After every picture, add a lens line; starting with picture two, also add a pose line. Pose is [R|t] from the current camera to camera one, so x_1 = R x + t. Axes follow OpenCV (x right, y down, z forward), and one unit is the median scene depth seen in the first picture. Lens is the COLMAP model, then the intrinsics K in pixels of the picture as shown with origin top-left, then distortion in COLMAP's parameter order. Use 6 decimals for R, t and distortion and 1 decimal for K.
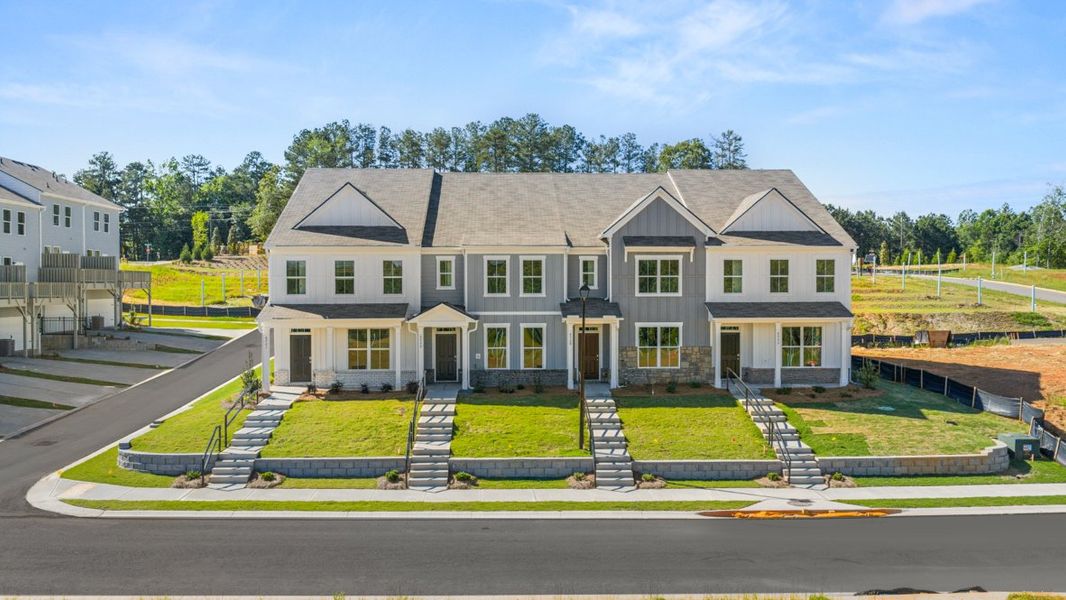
lens RADIAL K [[908.3, 0, 534.1], [0, 908.3, 301.5], [0, 0, 1]] dist [0.005473, -0.018596]
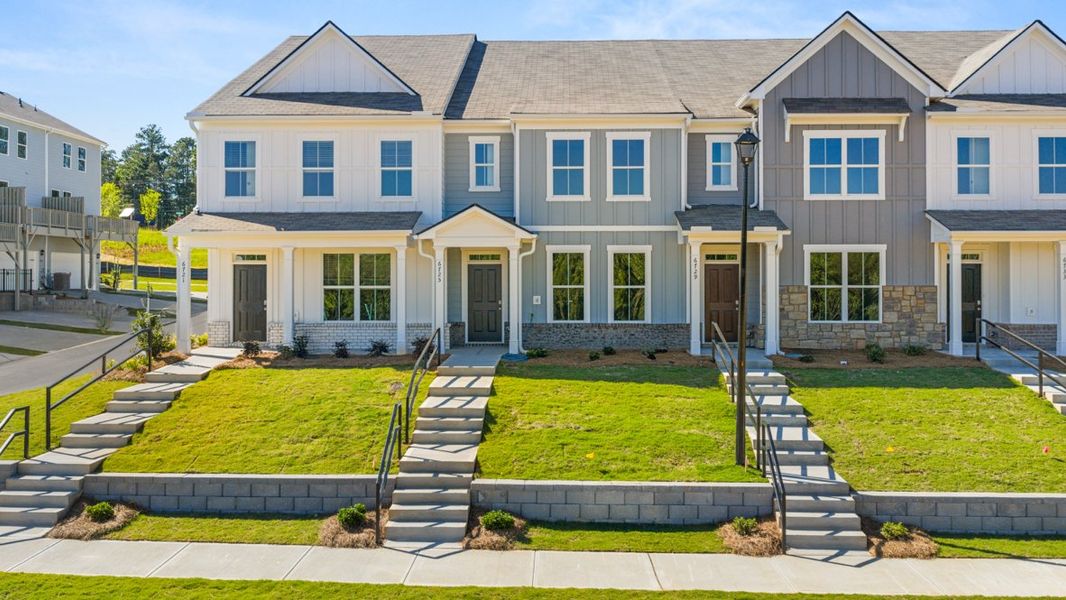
lens RADIAL K [[908.3, 0, 526.3], [0, 908.3, 268.6], [0, 0, 1]] dist [0.005473, -0.018596]
pose [[0.996422, 0.000320, -0.084517, -0.018332], [-0.002938, 0.999519, -0.030857, 0.058698], [0.084466, 0.030995, 0.995944, 0.407605]]
